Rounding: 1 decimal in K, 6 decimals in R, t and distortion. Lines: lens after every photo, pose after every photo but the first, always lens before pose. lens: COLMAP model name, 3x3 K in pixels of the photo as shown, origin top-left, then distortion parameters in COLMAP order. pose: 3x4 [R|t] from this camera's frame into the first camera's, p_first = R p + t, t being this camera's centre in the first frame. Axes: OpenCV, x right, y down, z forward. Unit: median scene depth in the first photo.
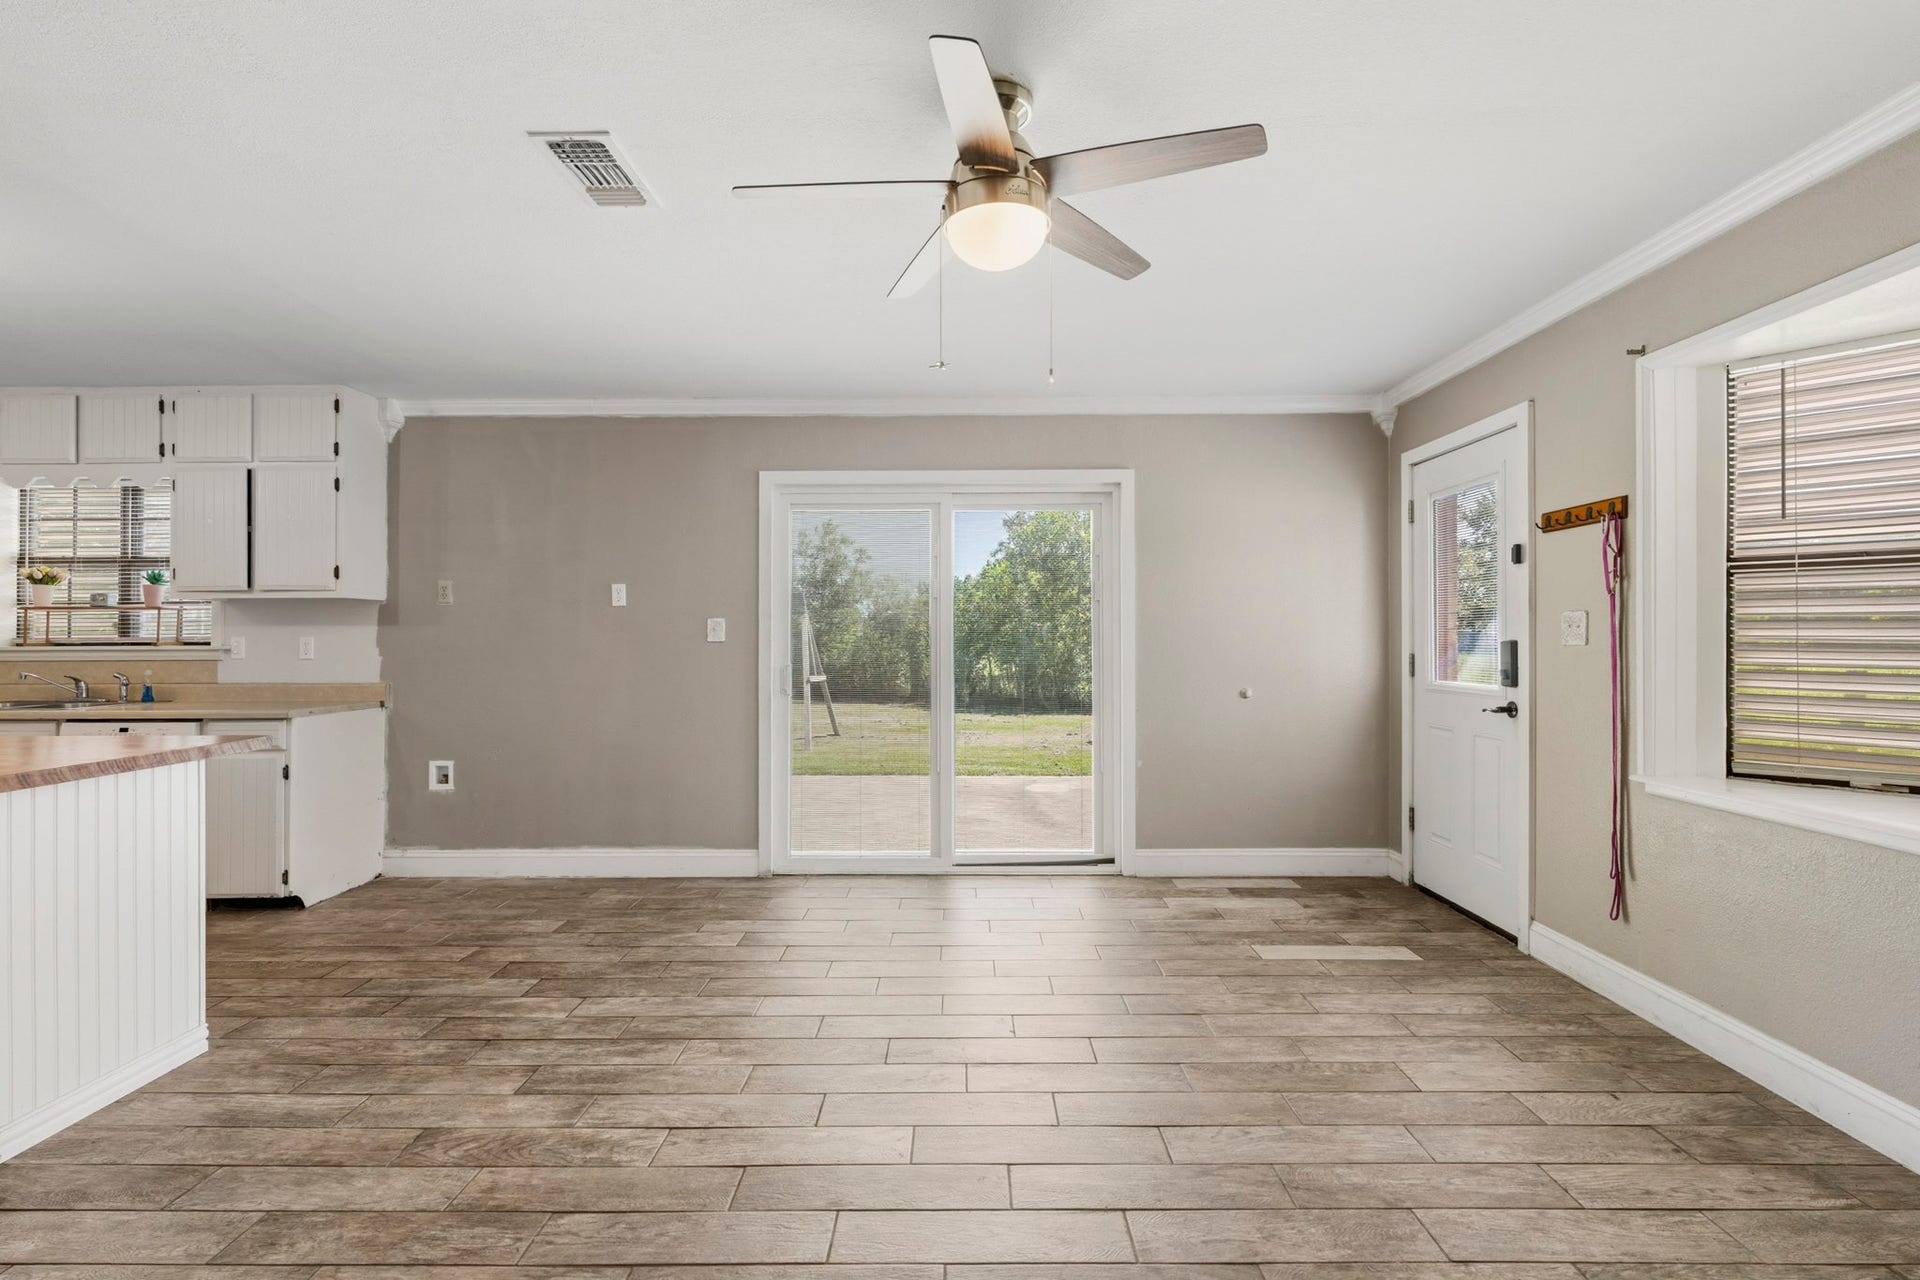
lens RADIAL K [[892.8, 0, 974.8], [0, 892.8, 635.8], [0, 0, 1]] dist [0.001177, 0.000190]
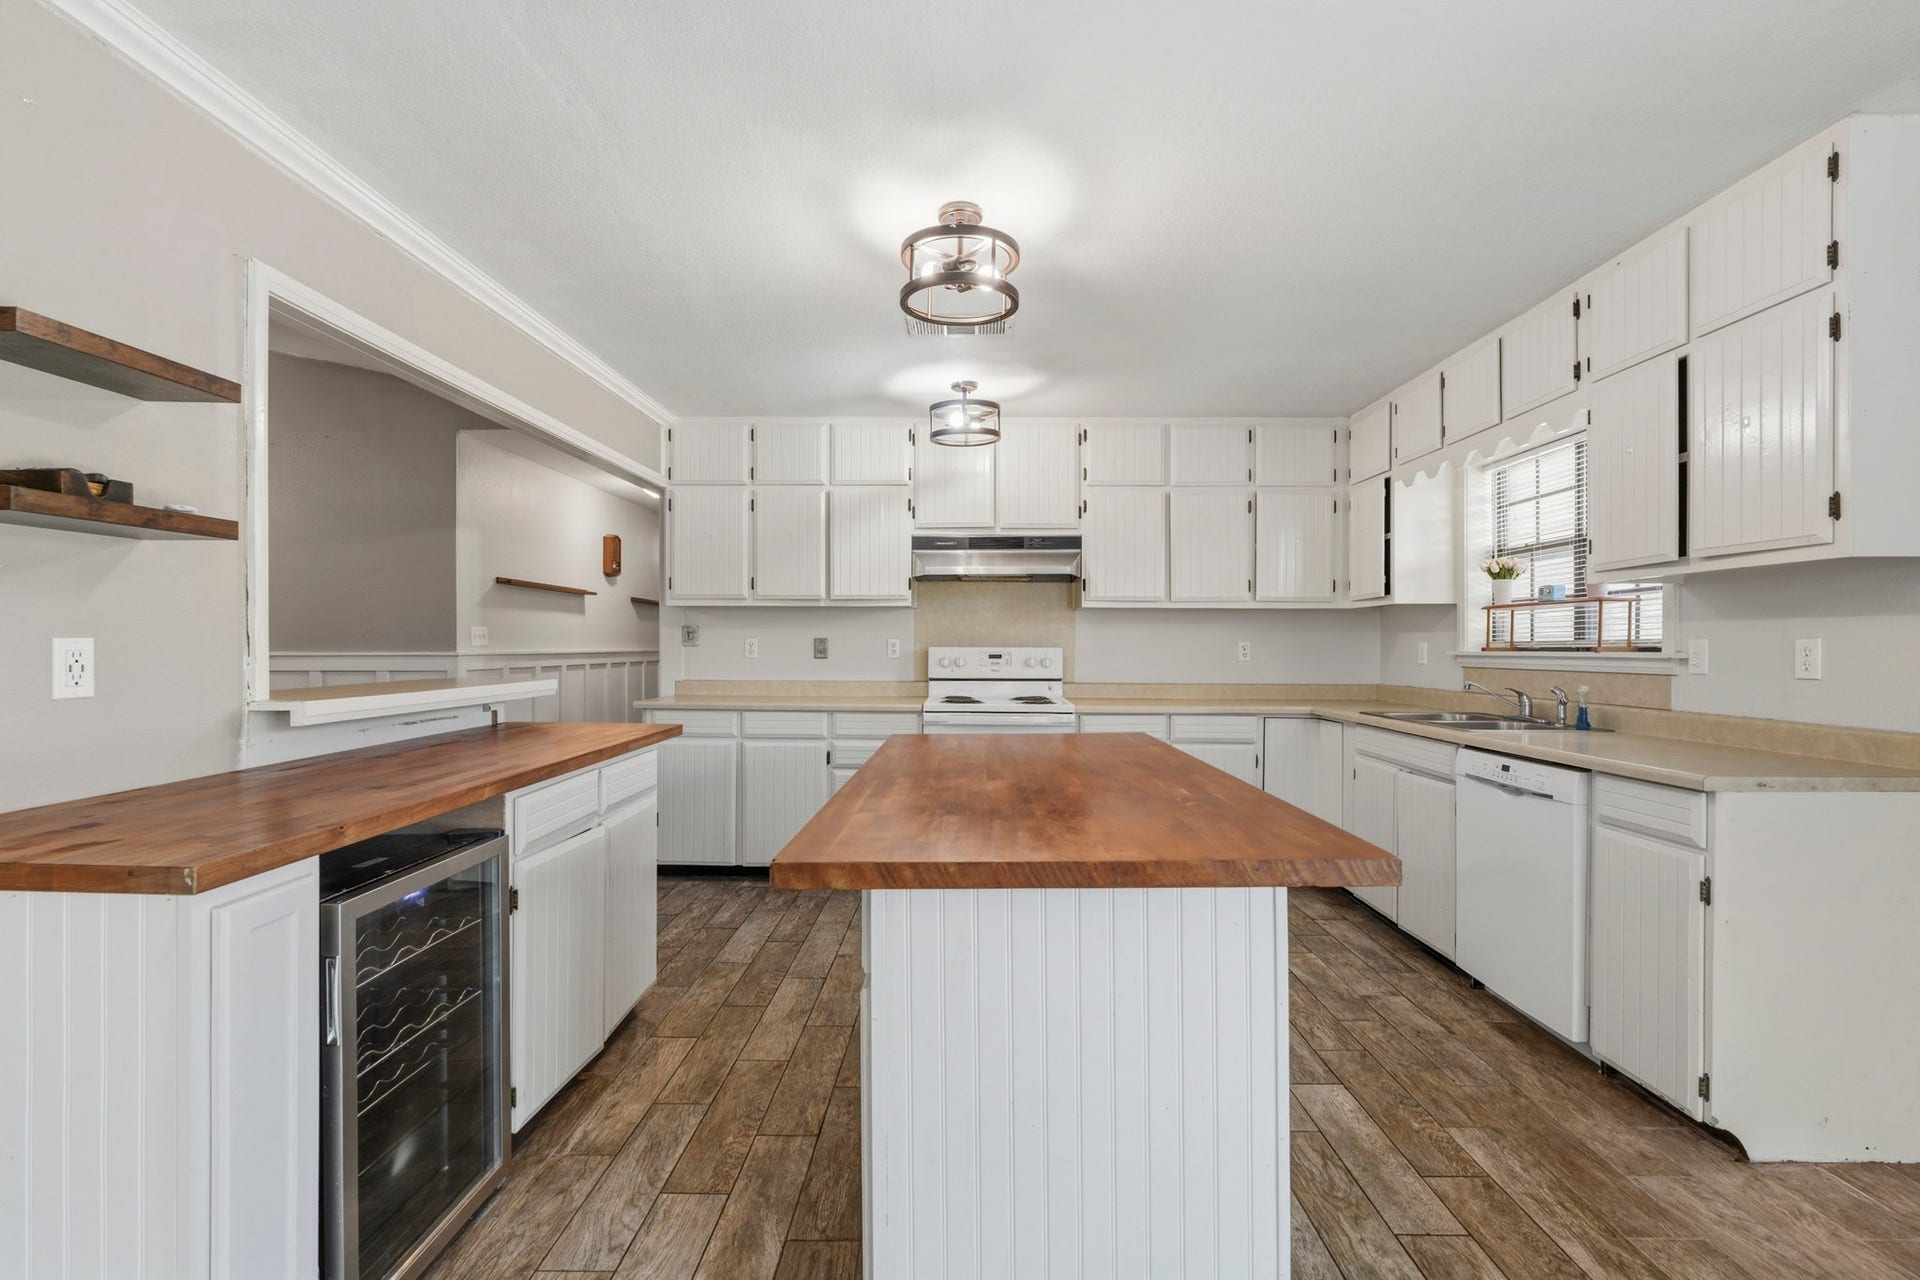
lens RADIAL K [[845.2, 0, 952.7], [0, 845.2, 643.7], [0, 0, 1]] dist [-0.000675, -0.000422]
pose [[-0.012260, 0.000586, -0.999925, -0.228716], [0.000446, 1.000000, 0.000581, 0.003856], [0.999925, -0.000439, -0.012260, 0.487996]]
